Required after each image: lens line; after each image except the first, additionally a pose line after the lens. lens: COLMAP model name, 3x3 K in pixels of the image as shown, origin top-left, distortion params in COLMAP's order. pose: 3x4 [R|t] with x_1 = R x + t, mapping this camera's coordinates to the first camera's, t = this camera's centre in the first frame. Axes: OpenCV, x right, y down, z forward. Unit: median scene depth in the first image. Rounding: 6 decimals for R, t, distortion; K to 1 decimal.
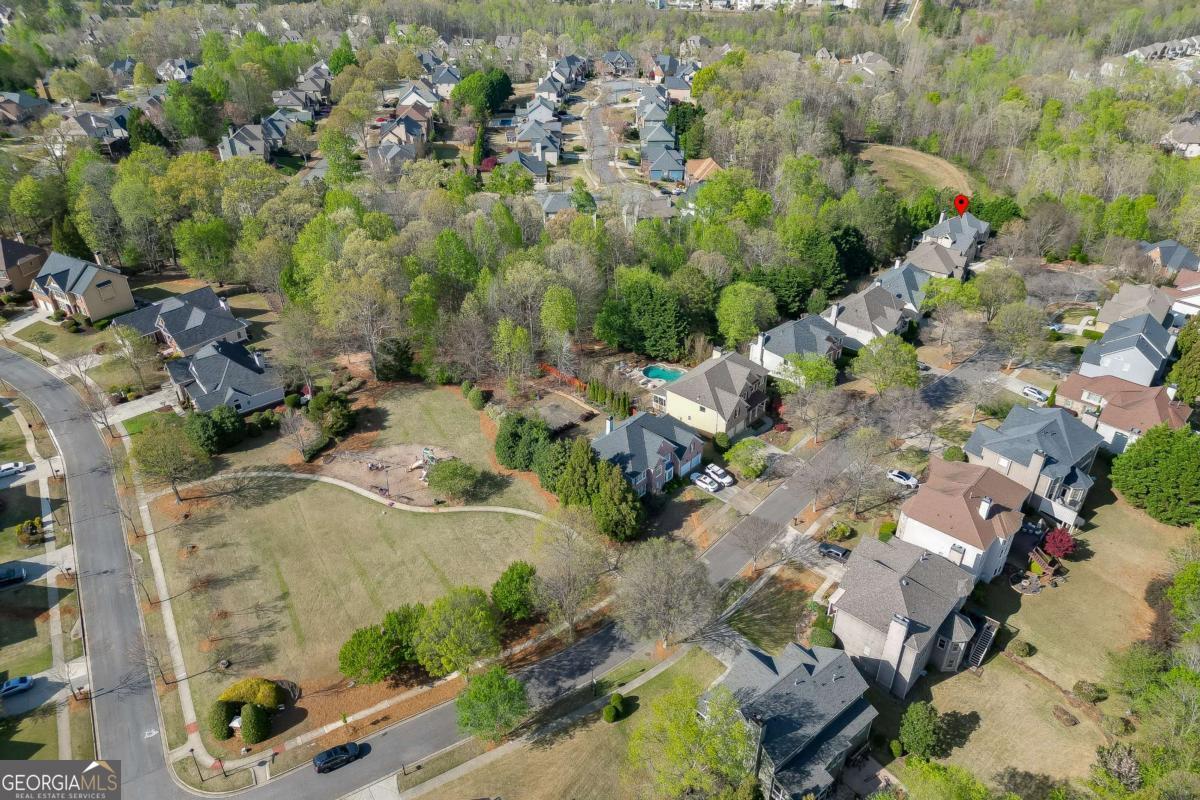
lens RADIAL K [[807.6, 0, 600.0], [0, 807.6, 400.0], [0, 0, 1]] dist [0.001708, -0.000022]
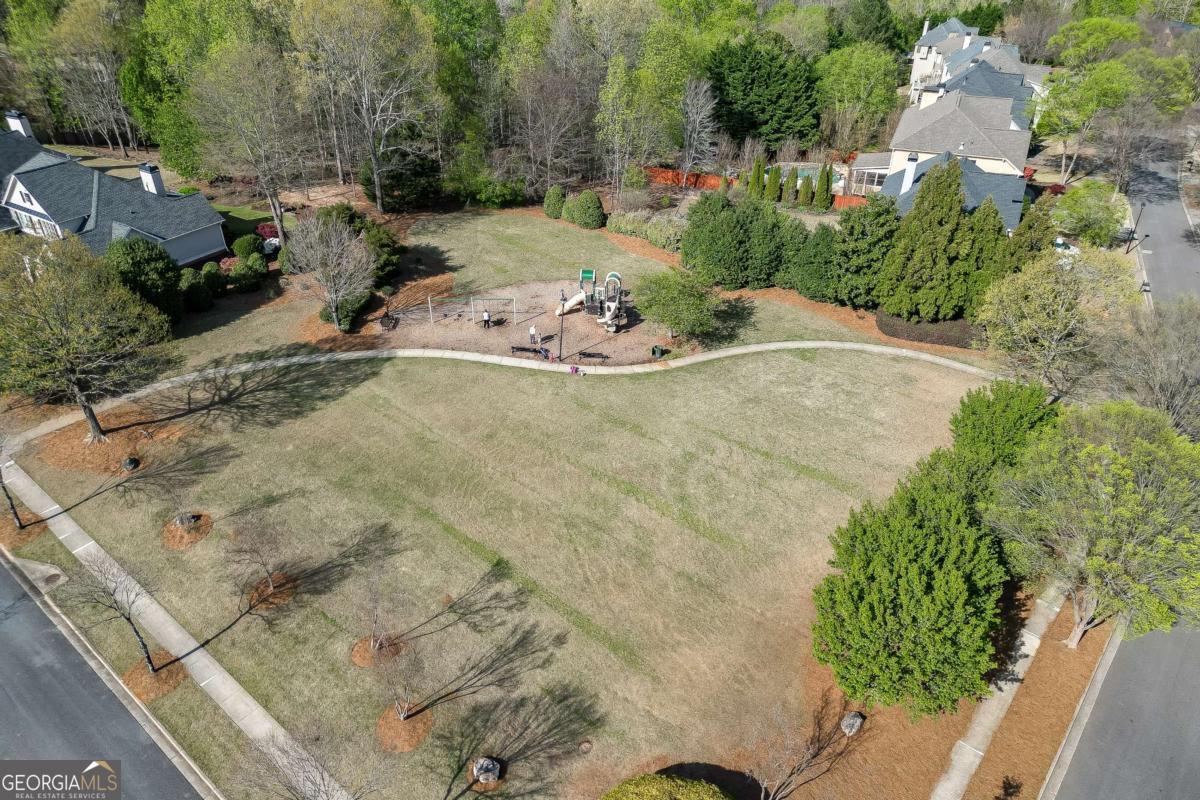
lens RADIAL K [[851.0, 0, 600.0], [0, 851.0, 400.0], [0, 0, 1]] dist [0.035136, -0.001460]
pose [[0.950456, -0.172593, 0.258545, -0.365289], [0.171030, 0.984848, 0.028702, 0.129932], [-0.259581, 0.016939, 0.965573, 0.481301]]
